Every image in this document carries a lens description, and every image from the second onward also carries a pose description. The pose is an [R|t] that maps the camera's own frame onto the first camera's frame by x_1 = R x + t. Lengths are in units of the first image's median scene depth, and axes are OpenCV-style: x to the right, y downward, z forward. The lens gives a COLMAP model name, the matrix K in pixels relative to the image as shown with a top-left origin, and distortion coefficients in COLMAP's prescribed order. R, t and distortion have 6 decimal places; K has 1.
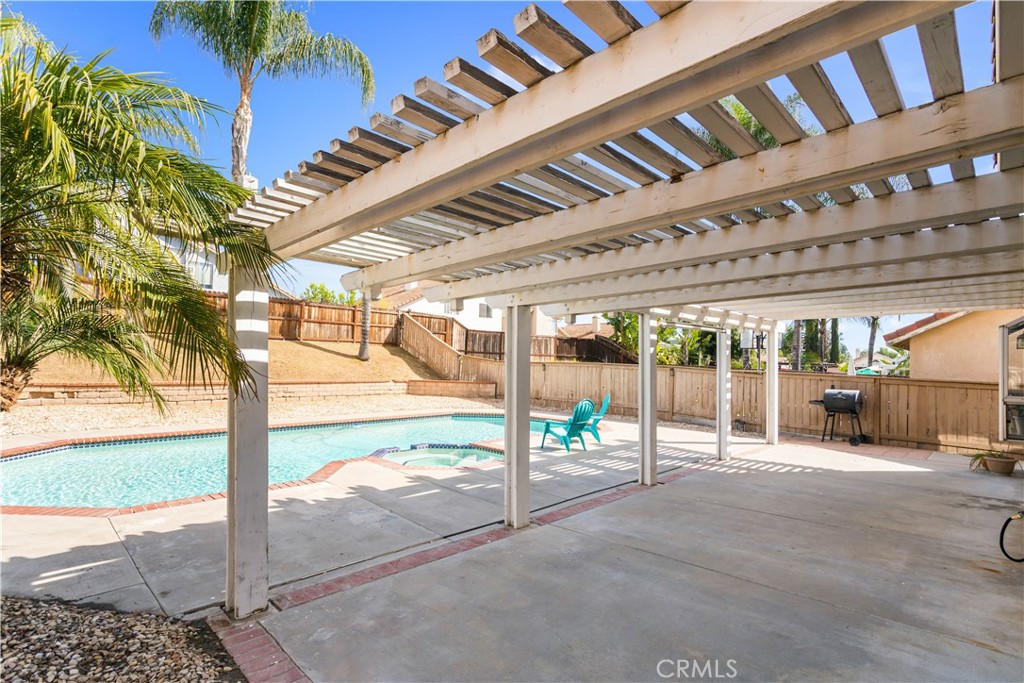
lens RADIAL K [[492.4, 0, 514.9], [0, 492.4, 361.7], [0, 0, 1]] dist [0.001135, 0.000555]
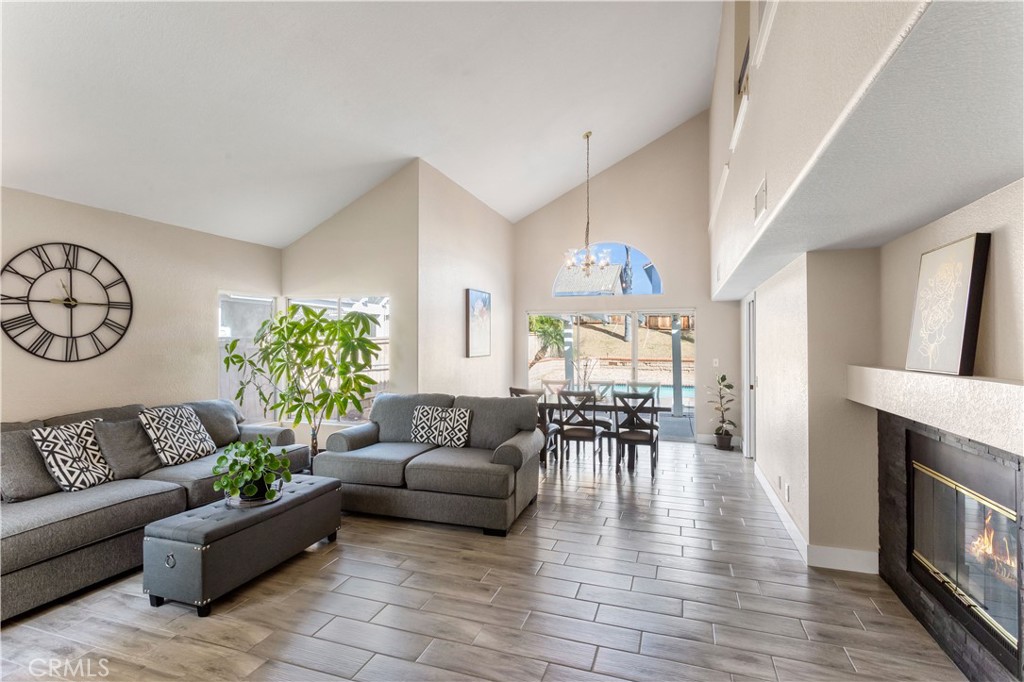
lens RADIAL K [[498.2, 0, 508.4], [0, 498.2, 331.1], [0, 0, 1]] dist [-0.000567, 0.000962]
pose [[0.429522, -0.039020, -0.902213, 0.581873], [0.005185, 0.999156, -0.040744, 0.010083], [0.903042, 0.012822, 0.429362, -0.232100]]
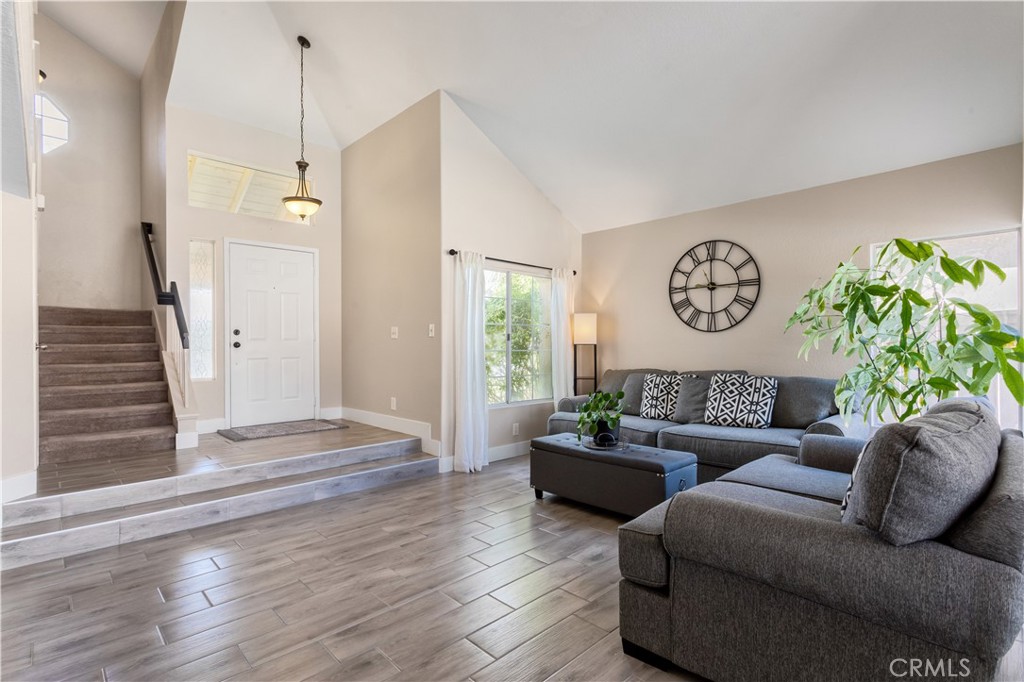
lens RADIAL K [[489.4, 0, 512.0], [0, 489.4, 341.0], [0, 0, 1]] dist [0.000482, 0.000703]
pose [[-0.999413, -0.019379, 0.028256, 0.361509], [-0.019452, 0.999808, -0.002309, 0.024652], [-0.028206, -0.002857, -0.999598, 0.021816]]
